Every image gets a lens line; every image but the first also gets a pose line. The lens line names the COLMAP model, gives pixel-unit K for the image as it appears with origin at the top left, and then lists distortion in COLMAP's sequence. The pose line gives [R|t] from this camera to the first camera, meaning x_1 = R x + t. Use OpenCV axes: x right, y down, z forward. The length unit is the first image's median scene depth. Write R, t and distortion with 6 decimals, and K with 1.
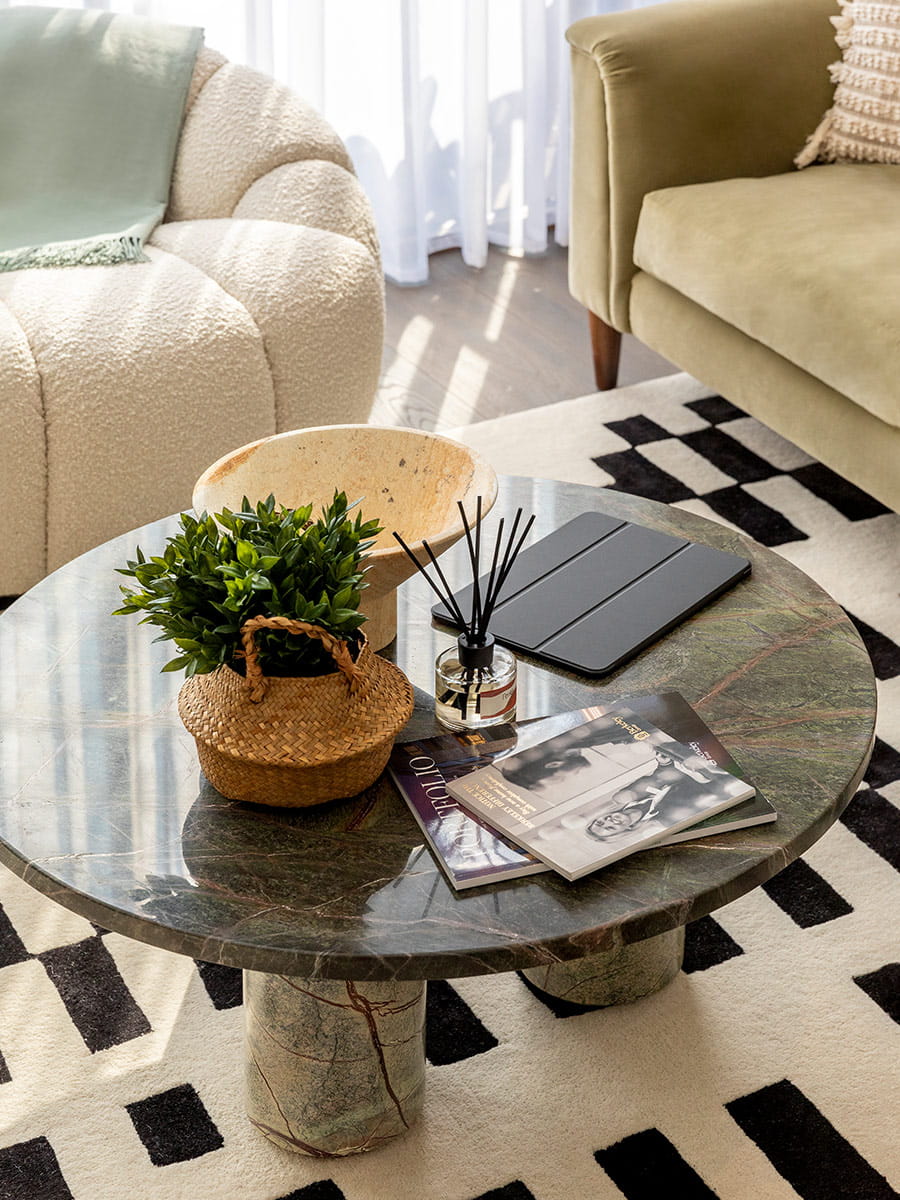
lens RADIAL K [[3122.8, 0, 450.0], [0, 3122.8, 600.0], [0, 0, 1]] dist [0.021052, -0.117617]
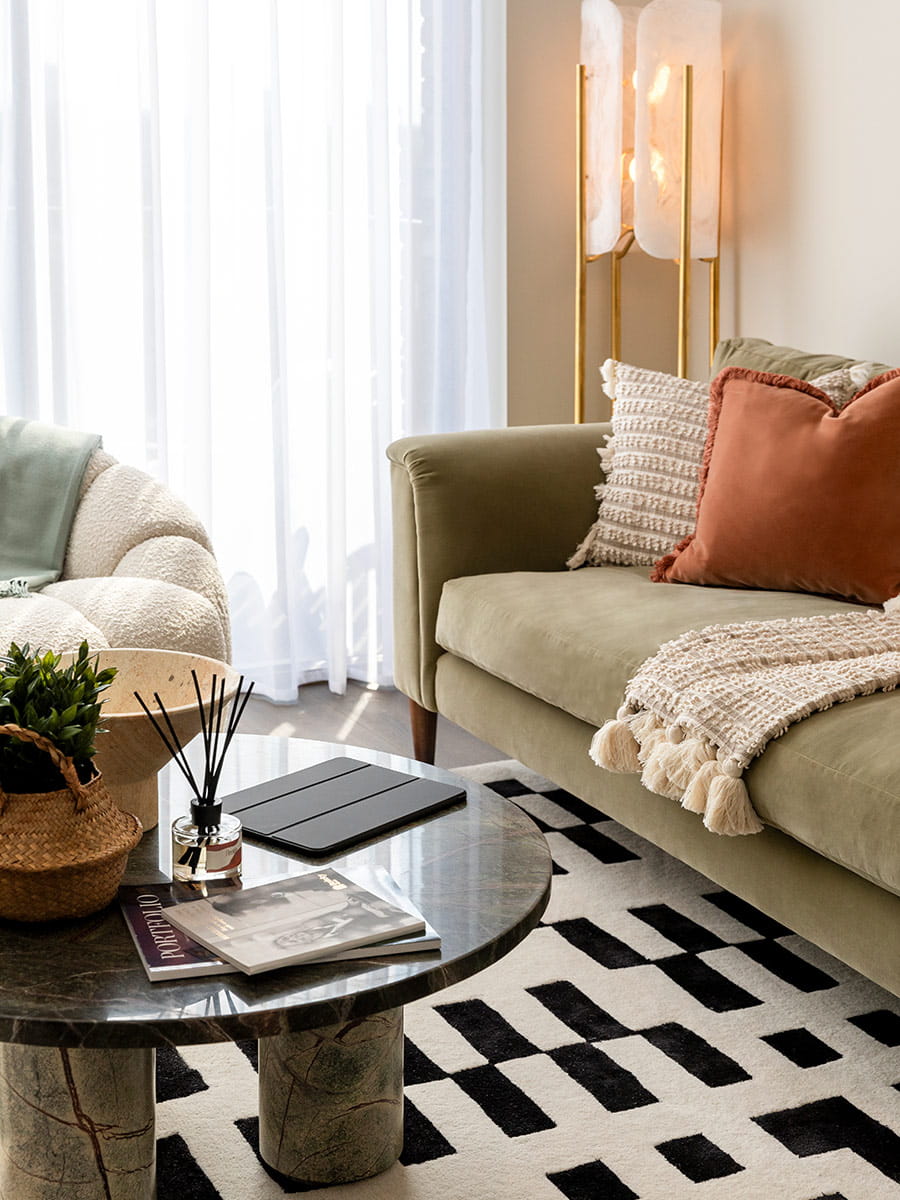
lens RADIAL K [[2425.6, 0, 450.0], [0, 2425.6, 600.0], [0, 0, 1]] dist [0.013767, 0.079805]
pose [[0.998429, 0.056017, -0.000816, 0.079984], [-0.054697, 0.971543, -0.230462, 0.119792], [-0.012117, 0.230144, 0.973081, 0.079778]]
